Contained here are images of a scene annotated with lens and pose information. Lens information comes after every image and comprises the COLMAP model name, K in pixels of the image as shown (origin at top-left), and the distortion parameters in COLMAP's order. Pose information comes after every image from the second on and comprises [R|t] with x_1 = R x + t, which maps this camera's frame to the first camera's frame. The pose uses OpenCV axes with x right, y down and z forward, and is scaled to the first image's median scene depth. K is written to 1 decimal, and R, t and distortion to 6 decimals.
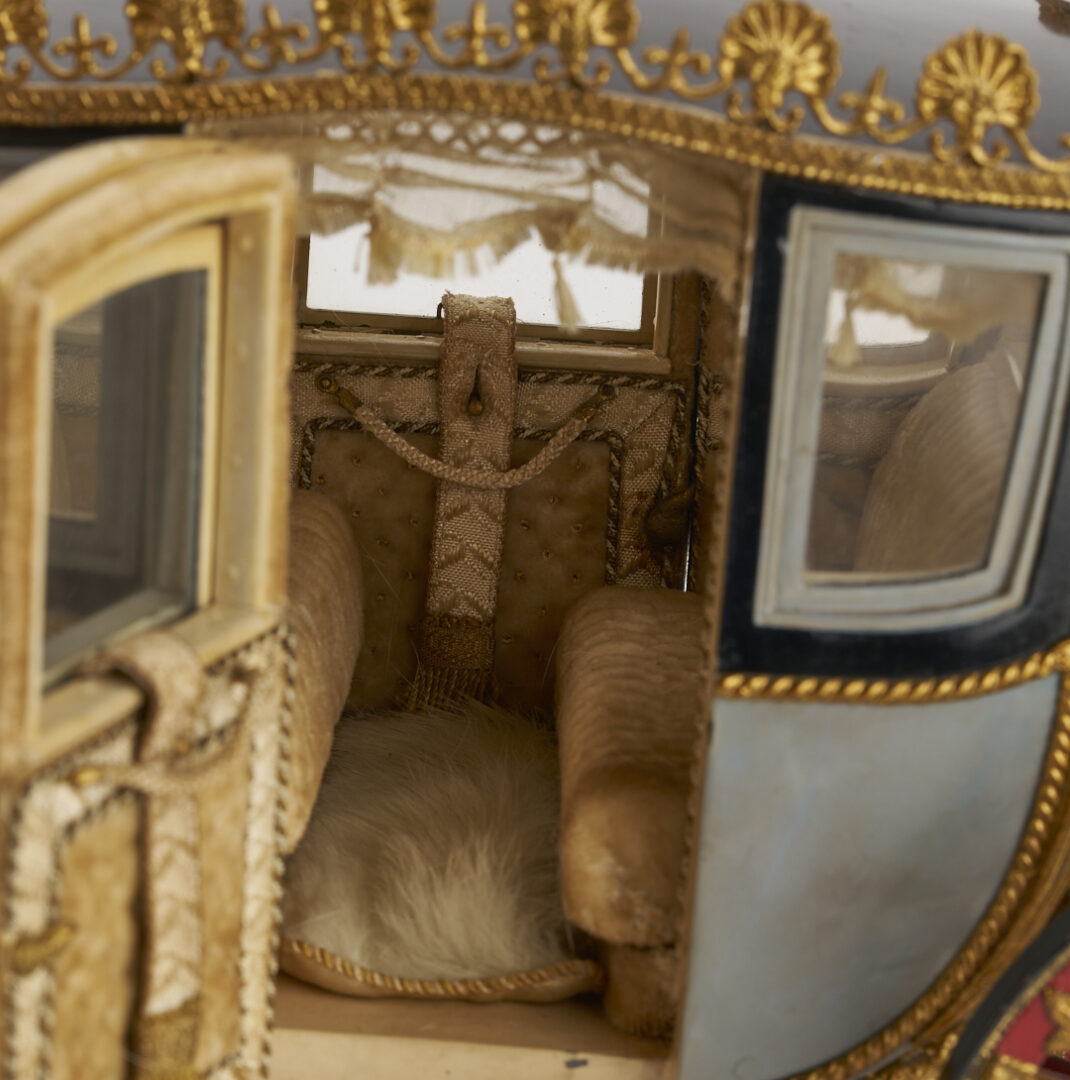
lens RADIAL K [[4941.4, 0, 534.8], [0, 4941.4, 538.3], [0, 0, 1]] dist [-0.142544, 0.000000]
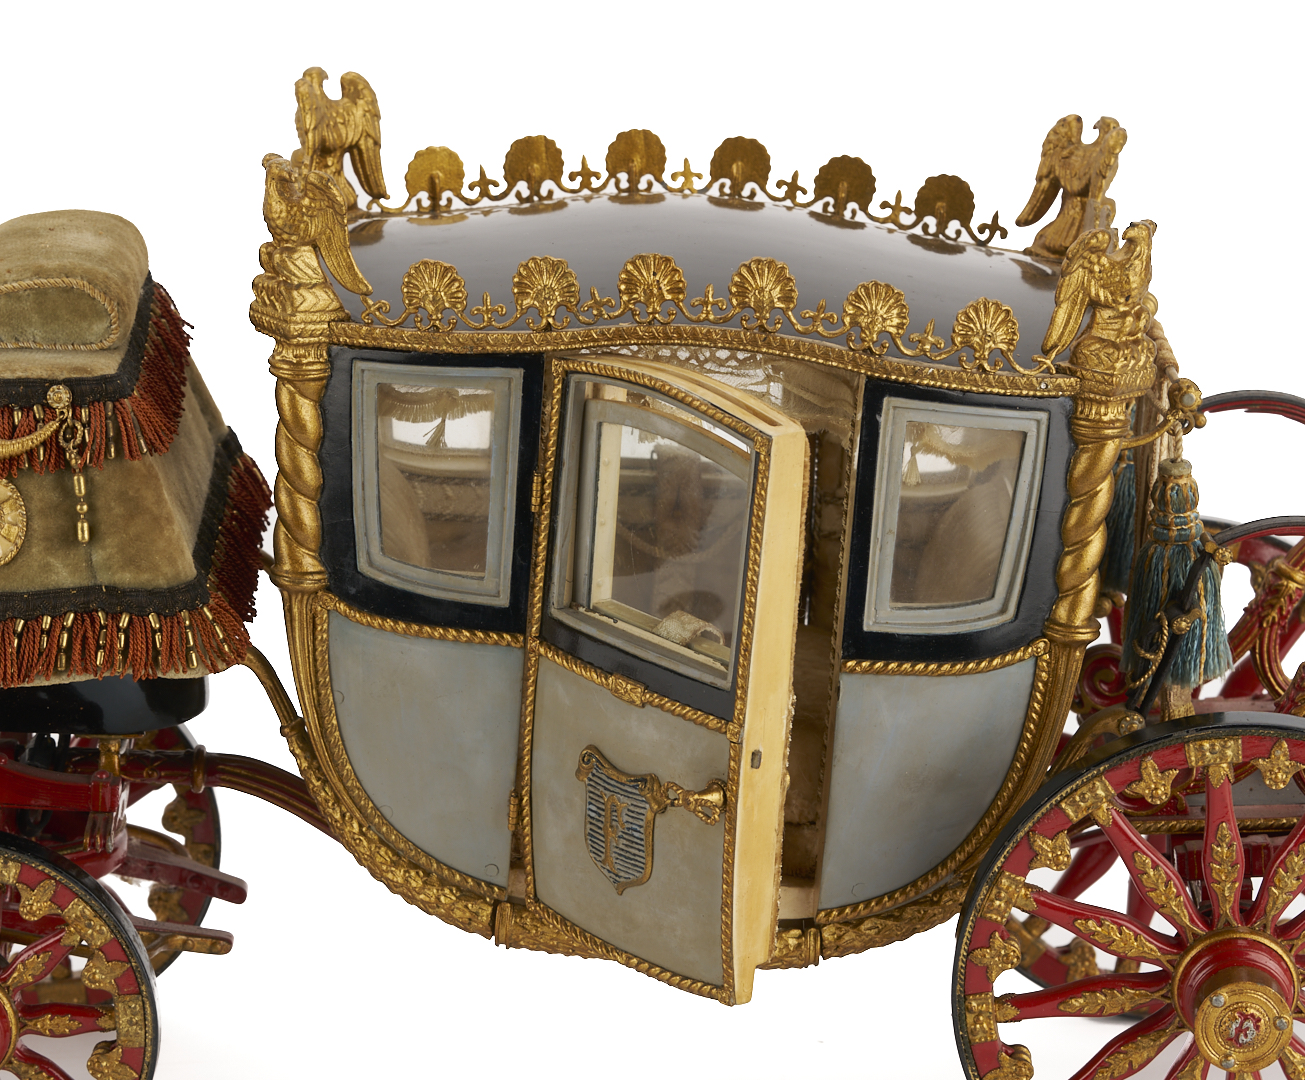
lens RADIAL K [[5137.6, 0, 653.9], [0, 5137.6, 540.5], [0, 0, 1]] dist [-0.243723, 0.000000]
pose [[0.999569, -0.010046, 0.027586, -0.080487], [0.010778, 0.999590, -0.026533, 0.032798], [-0.027309, 0.026819, 0.999267, -0.833684]]
